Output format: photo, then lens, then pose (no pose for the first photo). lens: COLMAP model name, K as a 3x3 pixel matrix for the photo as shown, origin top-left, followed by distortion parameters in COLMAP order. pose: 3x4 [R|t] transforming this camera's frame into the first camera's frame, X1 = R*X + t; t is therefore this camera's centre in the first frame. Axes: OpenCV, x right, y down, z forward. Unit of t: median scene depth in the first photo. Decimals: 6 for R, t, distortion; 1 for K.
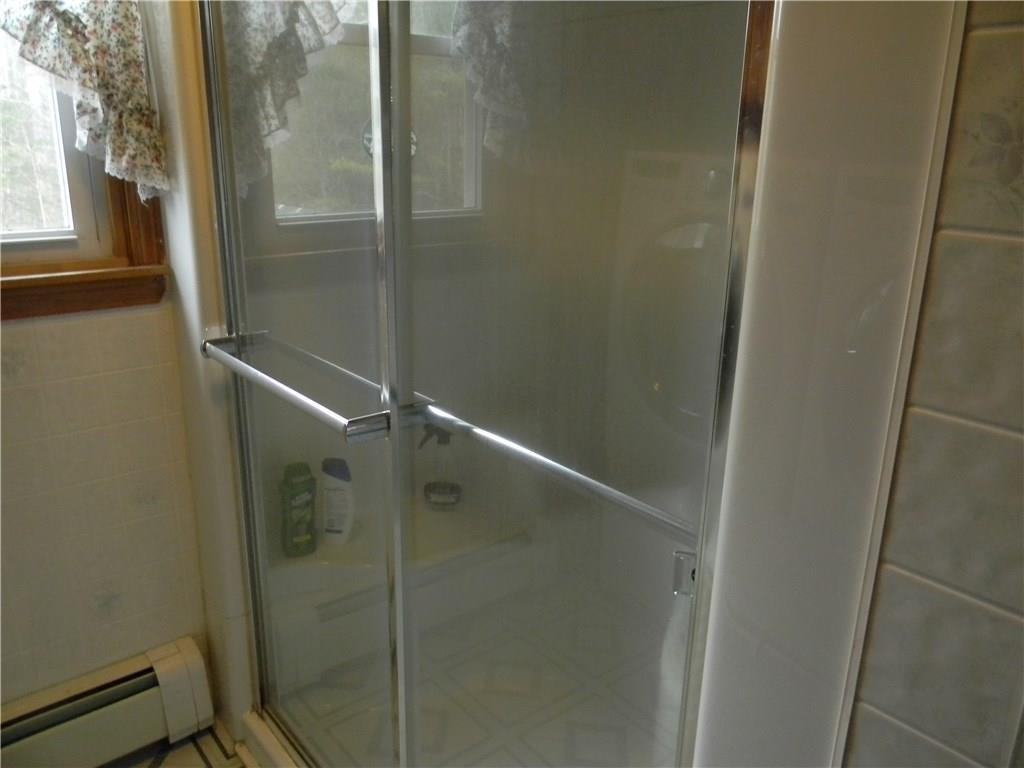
lens RADIAL K [[814.7, 0, 510.2], [0, 814.7, 388.3], [0, 0, 1]] dist [0.002177, -0.021993]
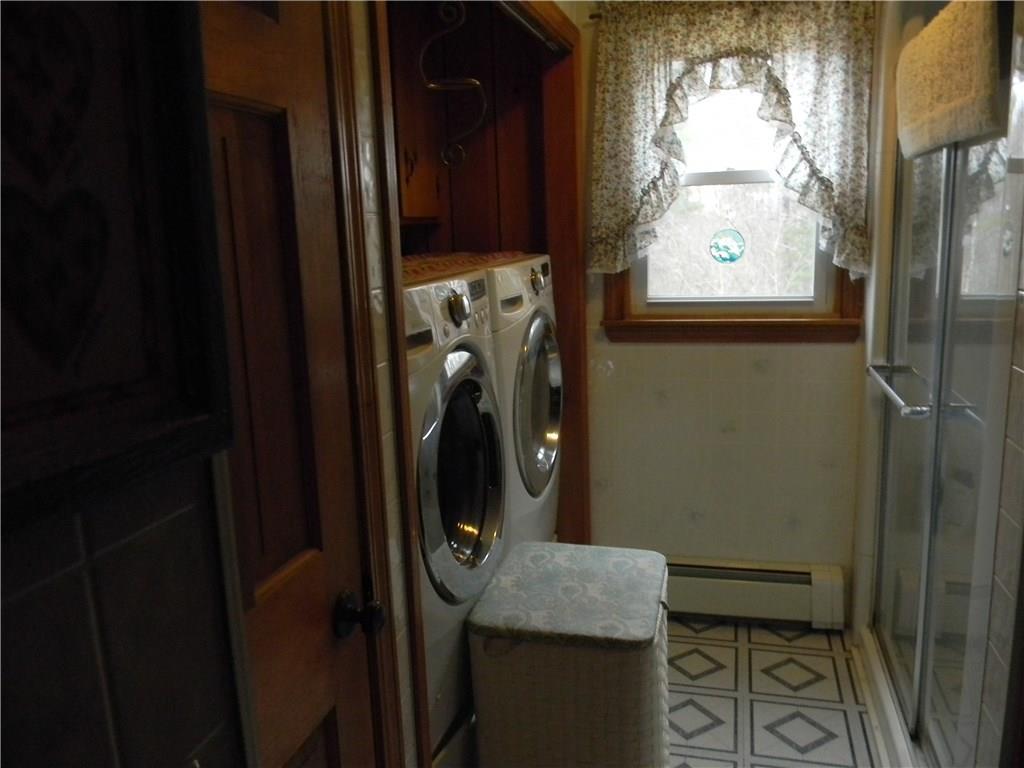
lens RADIAL K [[814.7, 0, 511.0], [0, 814.7, 384.8], [0, 0, 1]] dist [0.002177, -0.021993]
pose [[0.583558, 0.116026, -0.803740, 0.520579], [-0.196157, 0.980572, -0.000868, 0.122010], [0.788024, 0.158166, 0.594980, -0.521482]]
